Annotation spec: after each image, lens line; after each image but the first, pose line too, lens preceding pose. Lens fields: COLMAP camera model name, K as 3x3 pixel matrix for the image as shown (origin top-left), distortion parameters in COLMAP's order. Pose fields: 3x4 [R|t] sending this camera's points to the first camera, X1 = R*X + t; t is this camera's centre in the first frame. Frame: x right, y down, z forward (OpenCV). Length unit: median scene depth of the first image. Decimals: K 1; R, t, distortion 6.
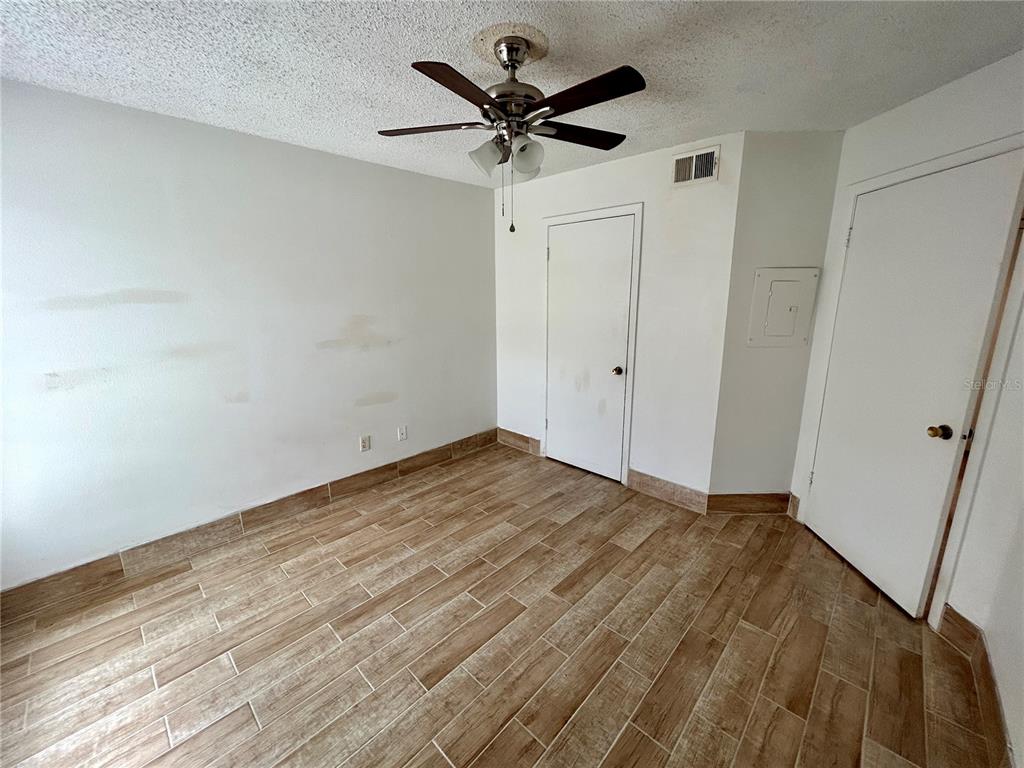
lens RADIAL K [[414.0, 0, 513.0], [0, 414.0, 383.9], [0, 0, 1]] dist [0.000924, 0.000407]
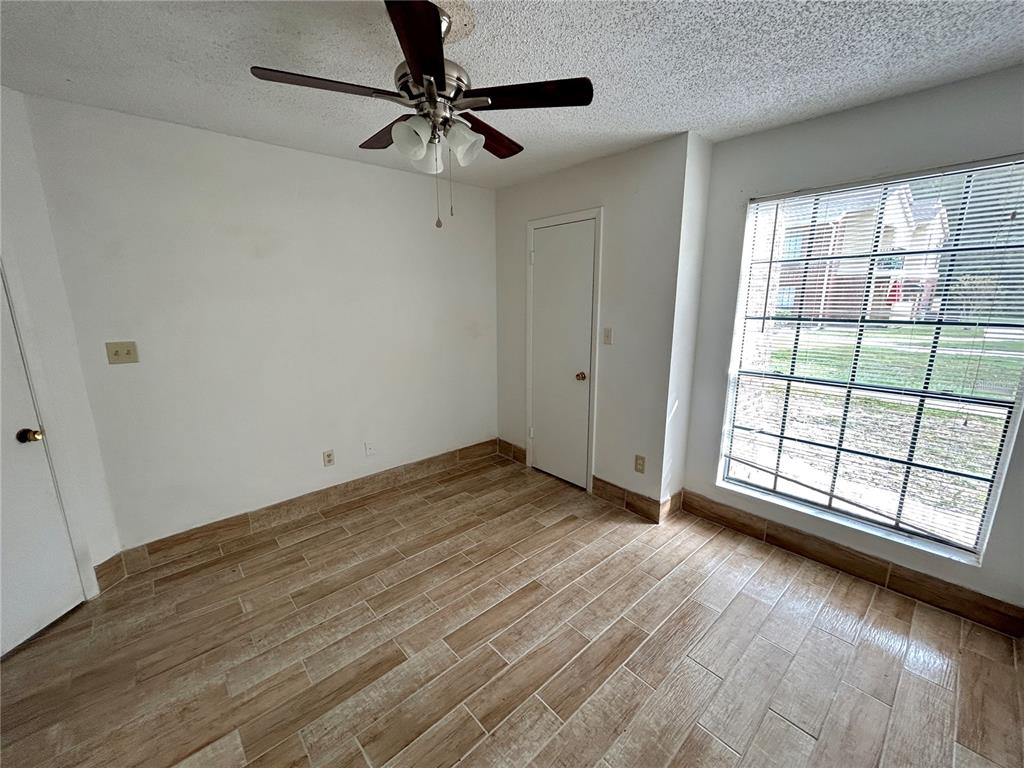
lens RADIAL K [[414.0, 0, 513.0], [0, 414.0, 383.9], [0, 0, 1]] dist [0.000924, 0.000407]
pose [[-0.996971, -0.005556, 0.077572, -0.193676], [0.027697, 0.906680, 0.420909, -0.362298], [-0.072672, 0.421782, -0.903780, 1.619834]]
